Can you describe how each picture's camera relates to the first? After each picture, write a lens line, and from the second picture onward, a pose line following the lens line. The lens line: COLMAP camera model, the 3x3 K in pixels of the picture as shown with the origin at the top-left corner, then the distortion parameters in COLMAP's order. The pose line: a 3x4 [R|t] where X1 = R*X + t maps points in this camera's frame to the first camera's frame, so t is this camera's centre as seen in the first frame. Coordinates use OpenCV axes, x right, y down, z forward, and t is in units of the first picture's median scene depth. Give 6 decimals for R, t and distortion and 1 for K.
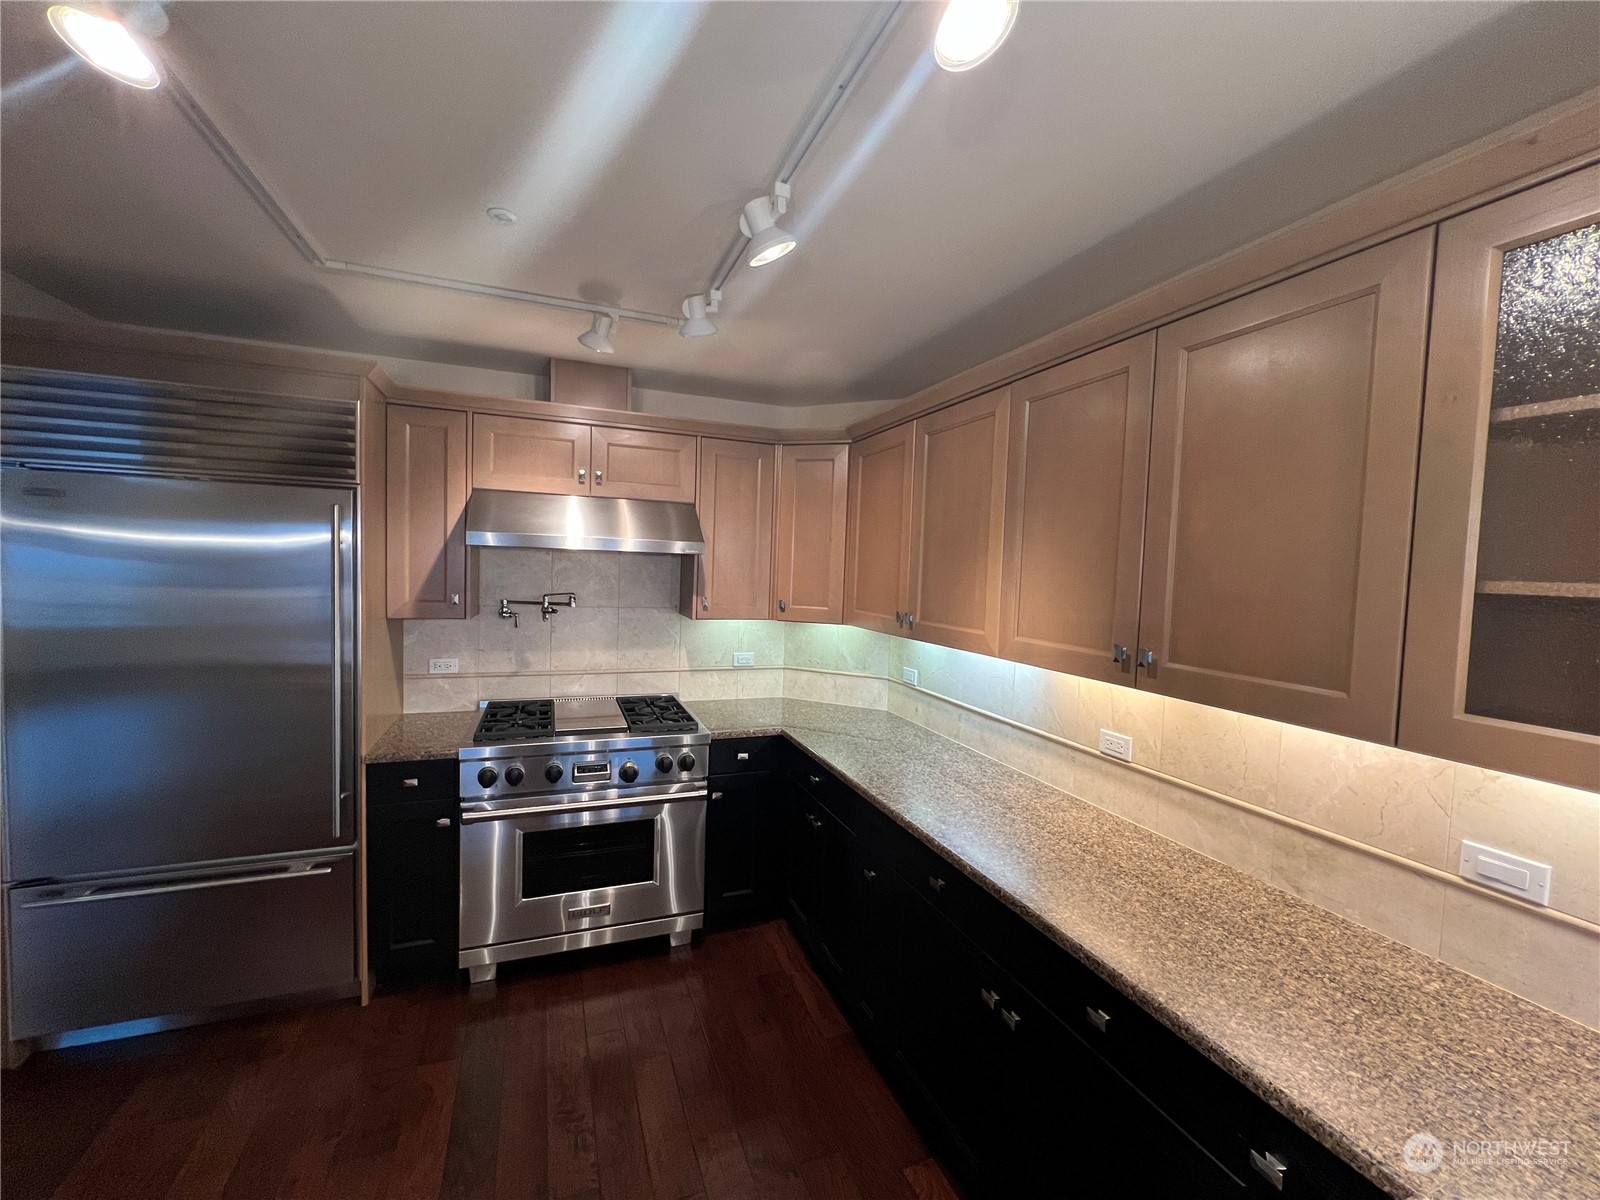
lens RADIAL K [[649.1, 0, 803.5], [0, 649.1, 591.6], [0, 0, 1]] dist [0.011822, 0.000087]
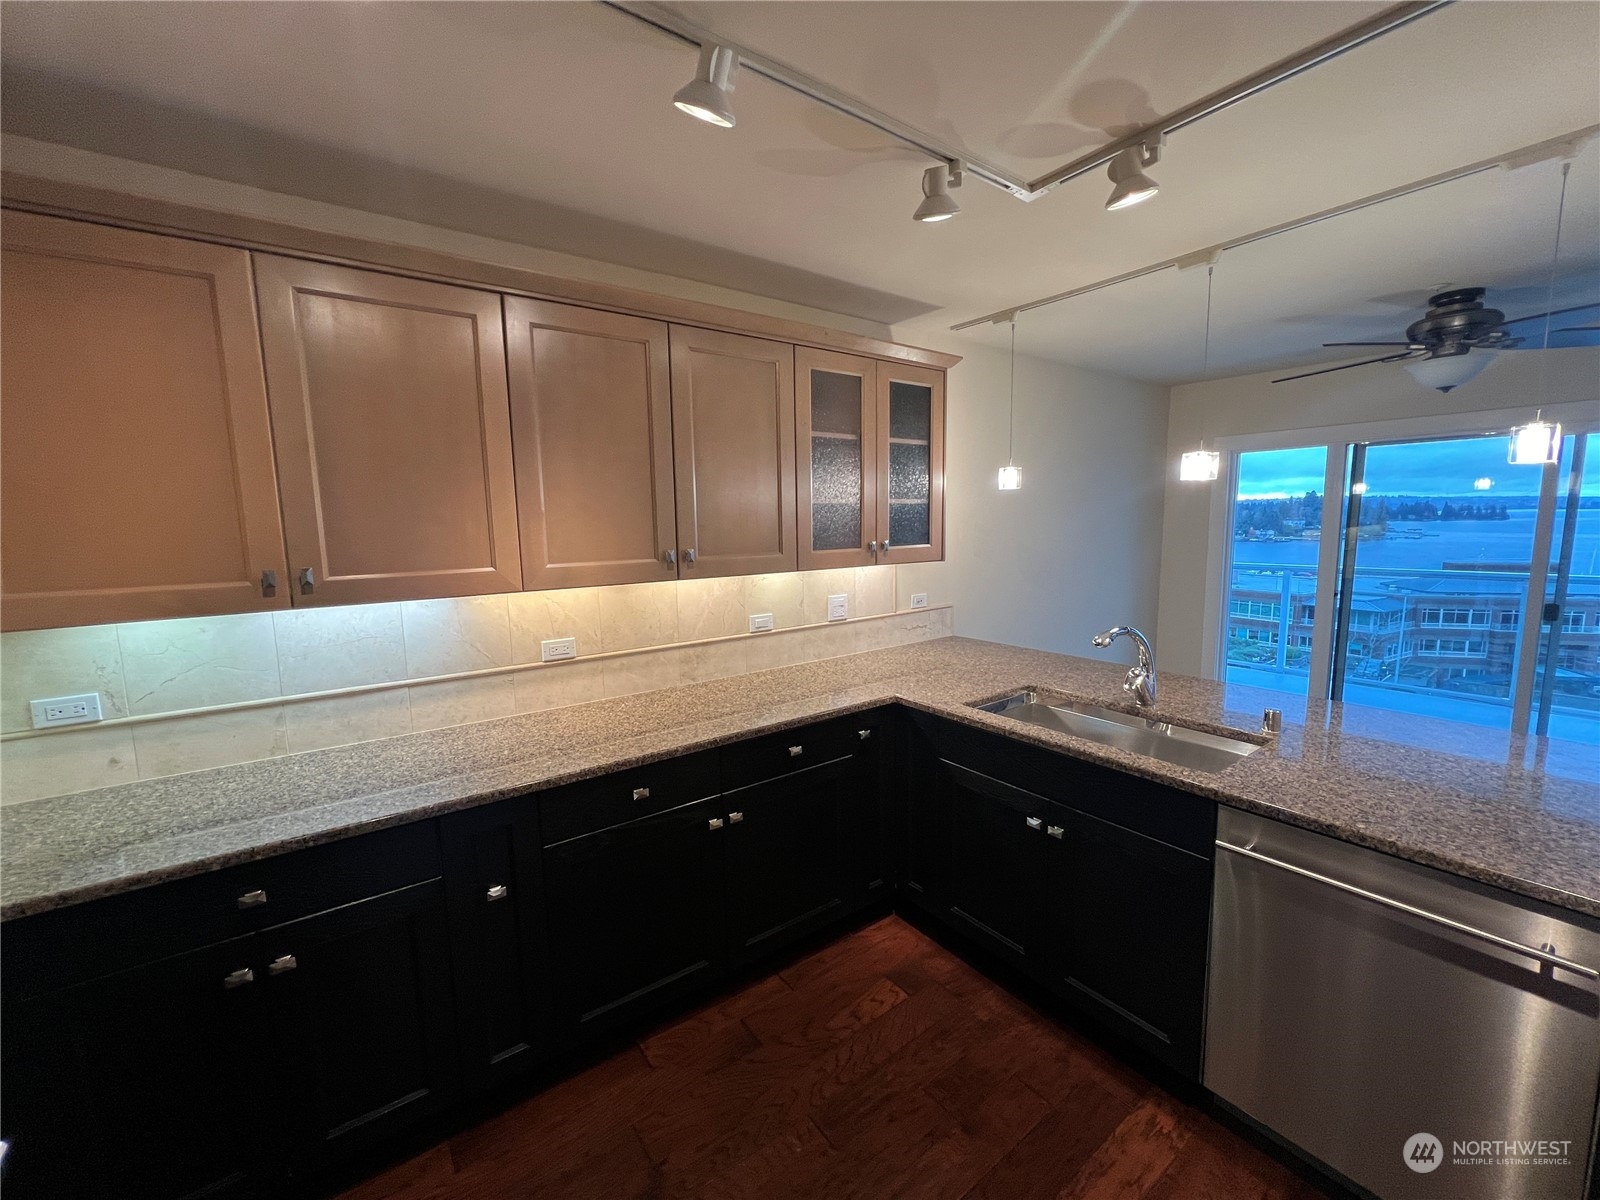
lens RADIAL K [[649.1, 0, 793.2], [0, 649.1, 610.2], [0, 0, 1]] dist [0.011822, 0.000087]
pose [[-0.241278, -0.166364, 0.956090, -0.764187], [0.048720, 0.981878, 0.183146, -0.027832], [-0.969232, 0.090770, -0.228800, 0.902316]]
